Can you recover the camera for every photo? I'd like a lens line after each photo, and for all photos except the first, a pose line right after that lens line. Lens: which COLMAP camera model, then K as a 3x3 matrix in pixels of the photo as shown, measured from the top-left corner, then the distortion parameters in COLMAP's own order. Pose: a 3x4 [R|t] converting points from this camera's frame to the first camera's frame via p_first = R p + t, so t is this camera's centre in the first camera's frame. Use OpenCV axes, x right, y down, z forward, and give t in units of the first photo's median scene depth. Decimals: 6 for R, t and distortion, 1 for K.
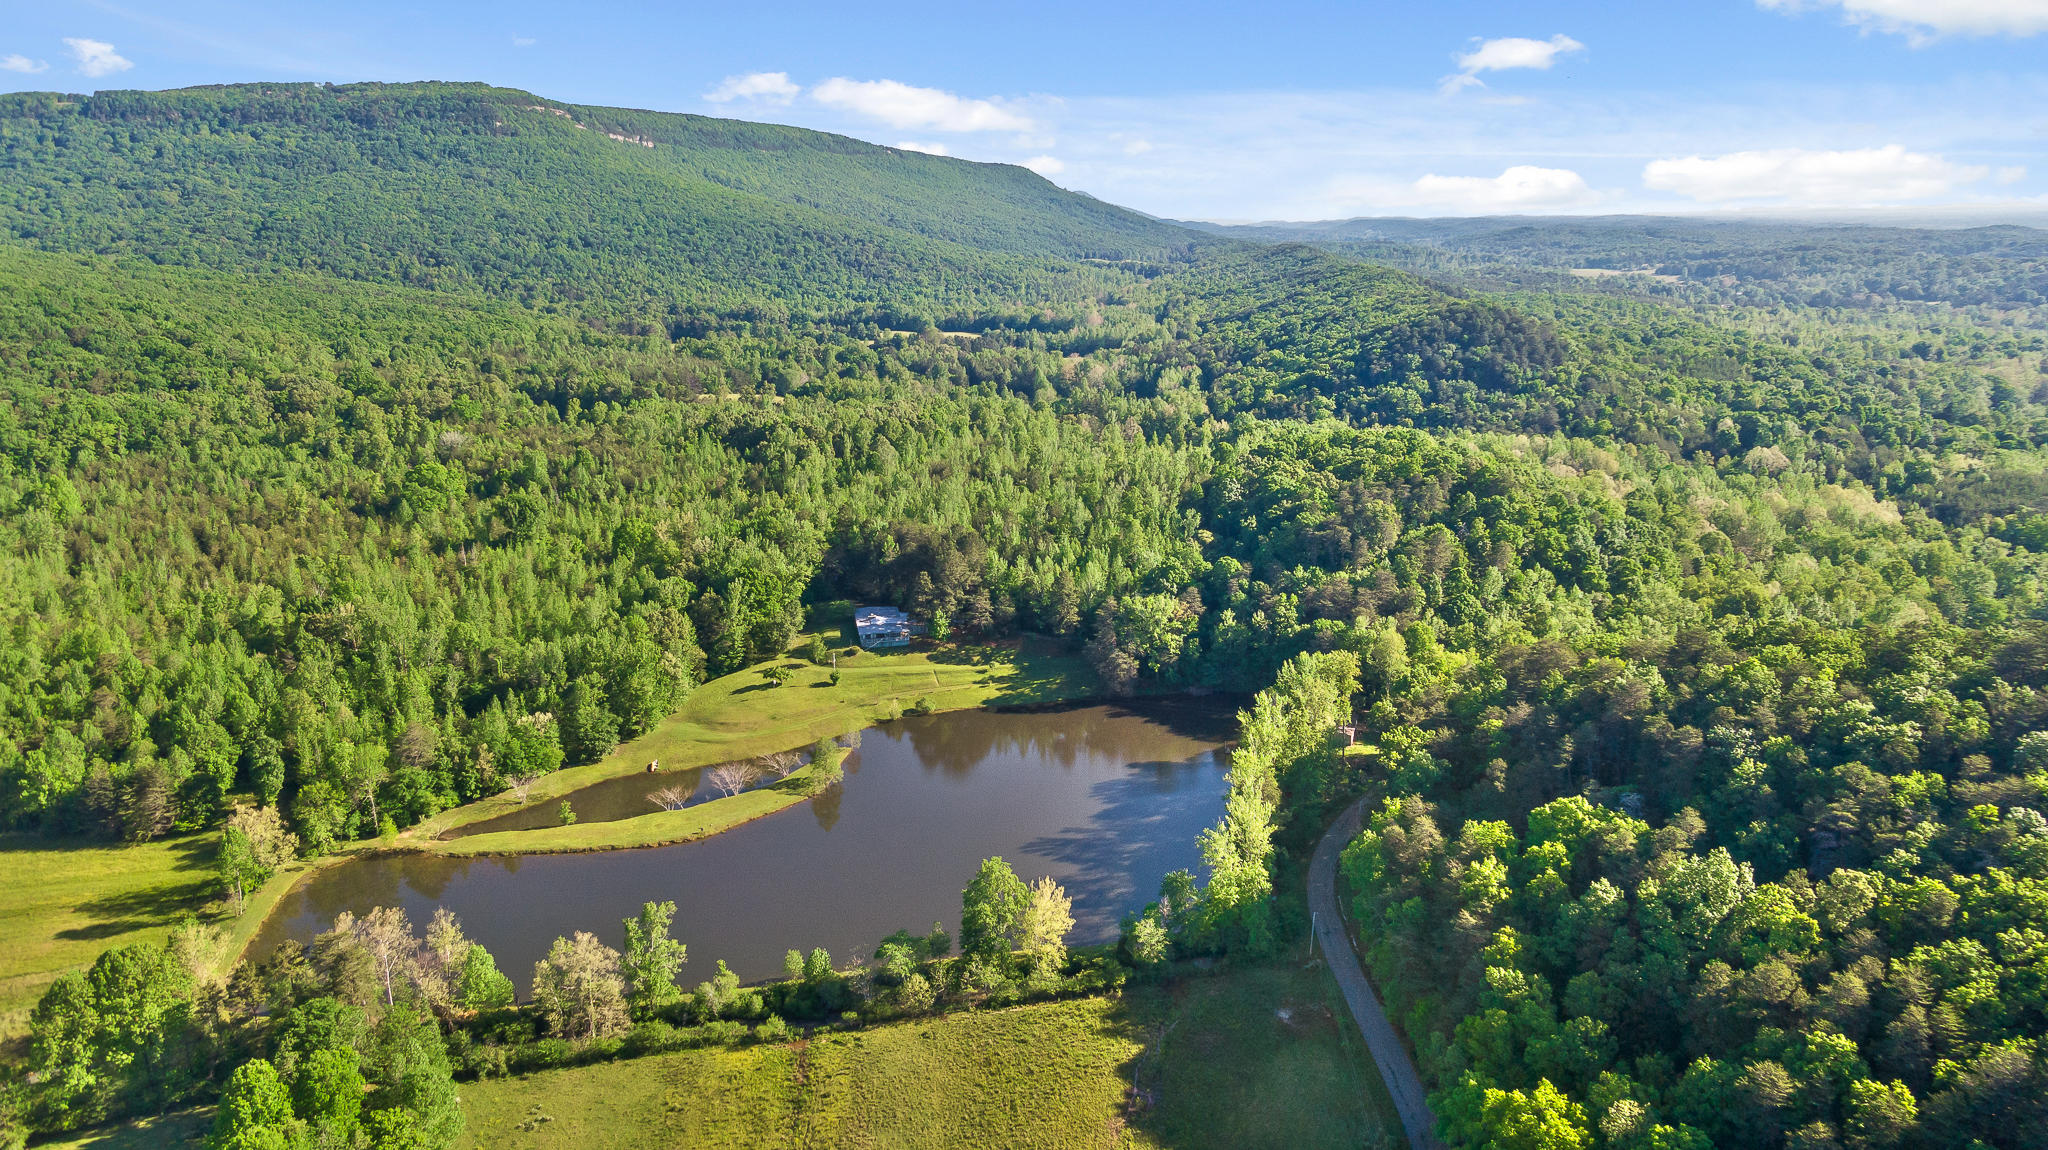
lens RADIAL K [[1488.2, 0, 1010.8], [0, 1488.2, 577.9], [0, 0, 1]] dist [0.044203, -0.064212]
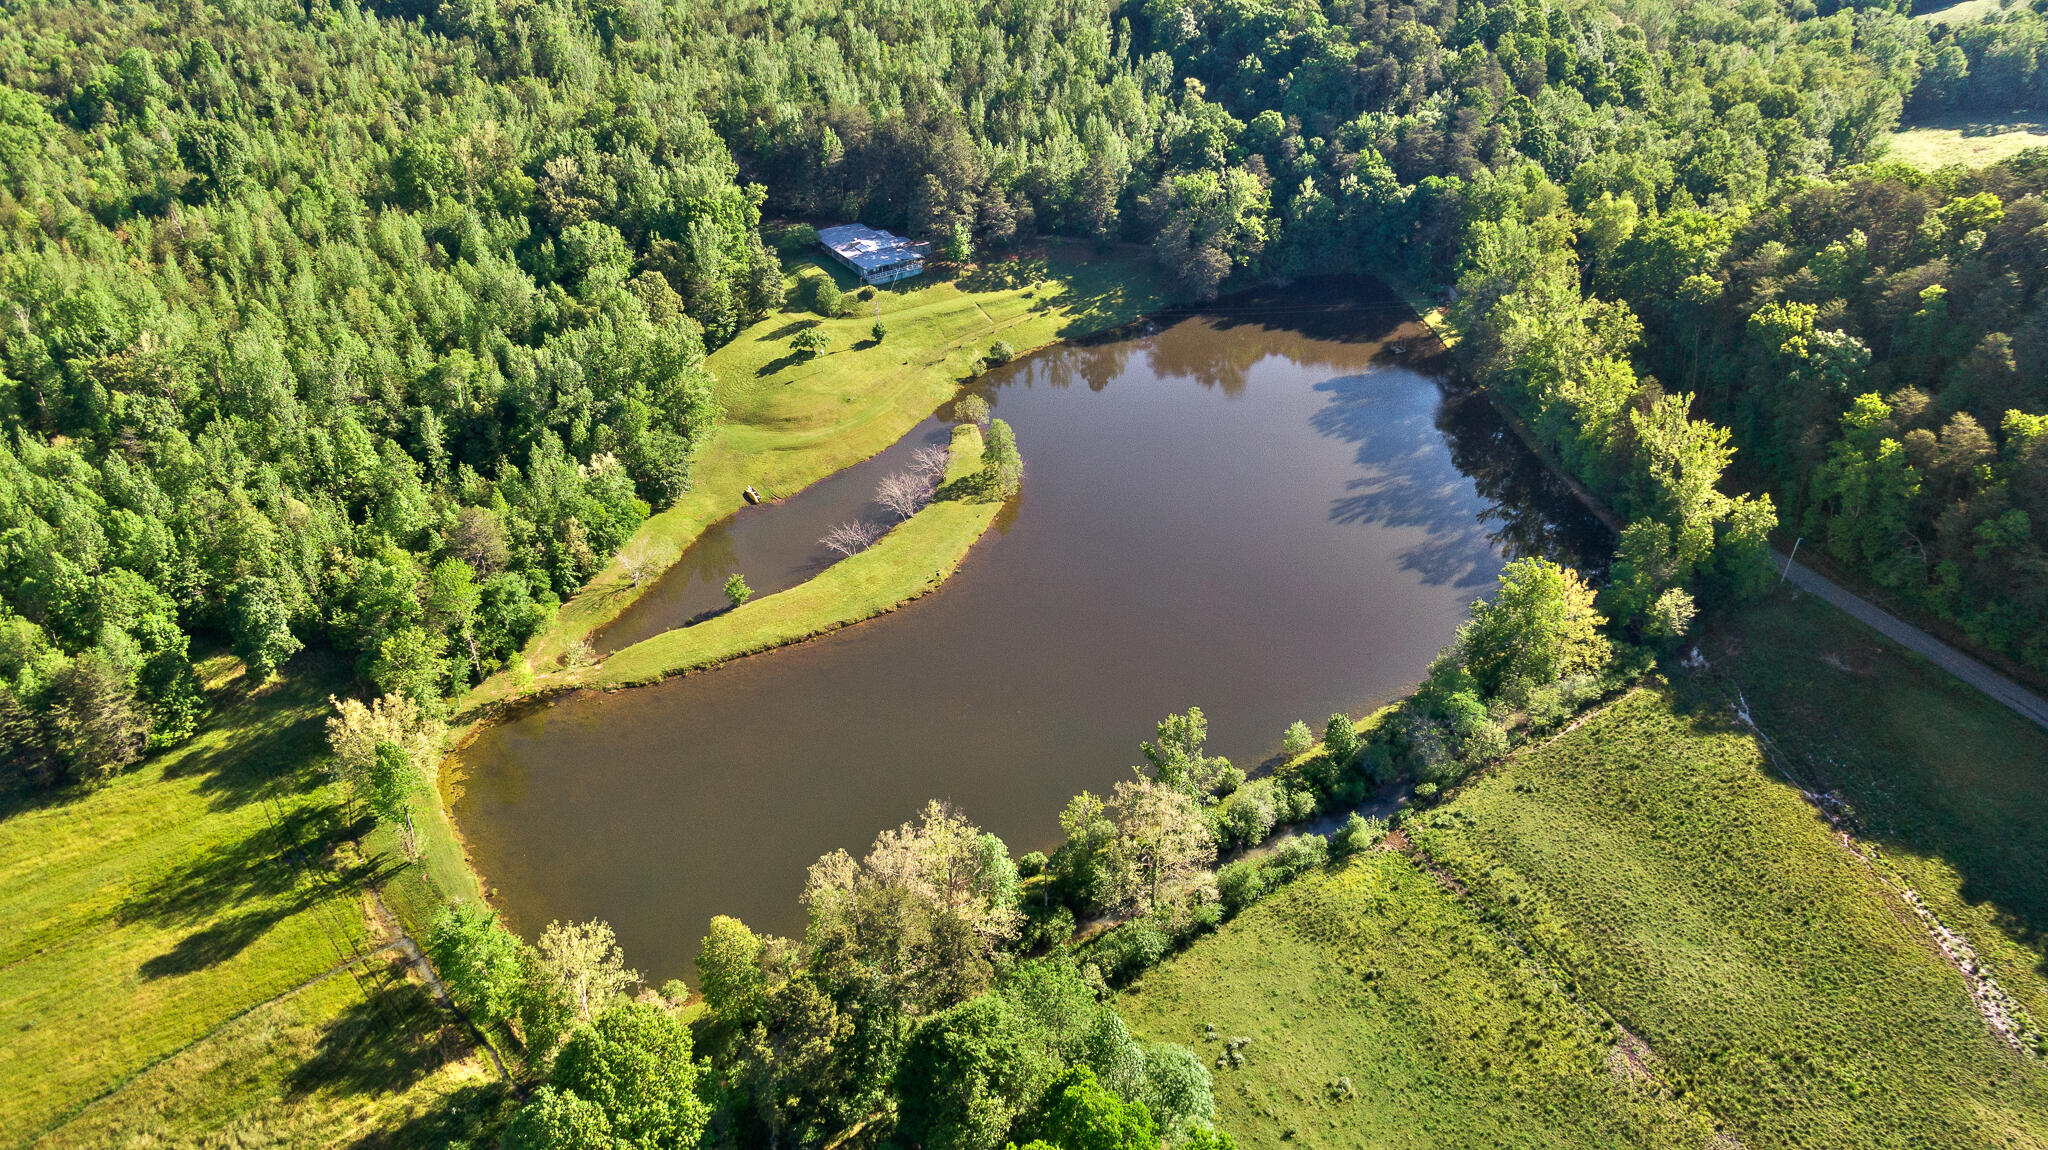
lens RADIAL K [[1488.2, 0, 1026.3], [0, 1488.2, 590.1], [0, 0, 1]] dist [0.044203, -0.064212]
pose [[0.918833, -0.213296, 0.332039, -0.323942], [0.101336, 0.940667, 0.323846, -0.048042], [-0.381413, -0.263913, 0.885931, 0.247664]]
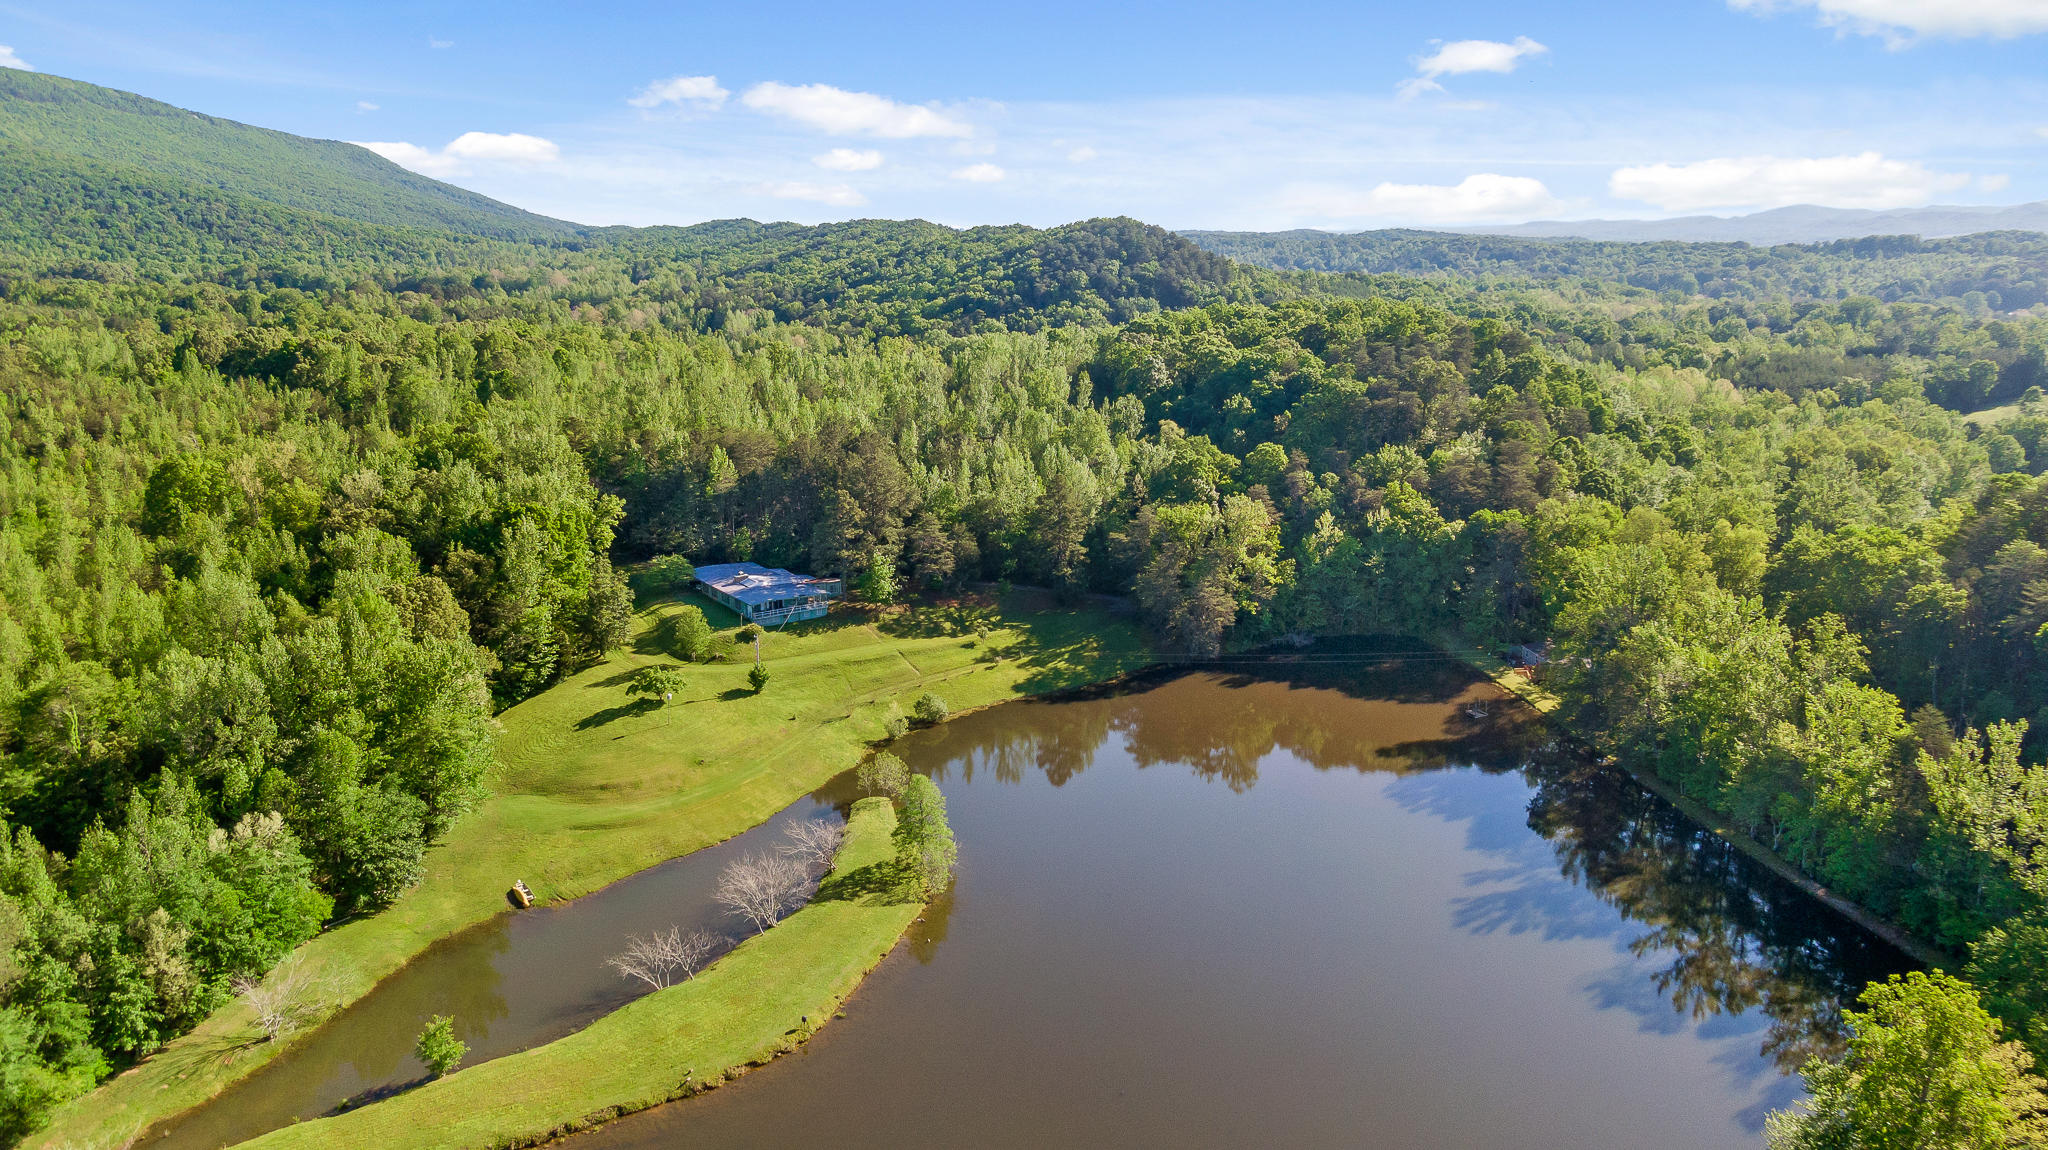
lens RADIAL K [[1488.2, 0, 1028.9], [0, 1488.2, 570.2], [0, 0, 1]] dist [0.044203, -0.064212]
pose [[0.904380, -0.079482, 0.419260, -0.248755], [0.086329, 0.996263, 0.002649, 0.033630], [-0.417903, 0.033799, 0.907863, 0.447012]]
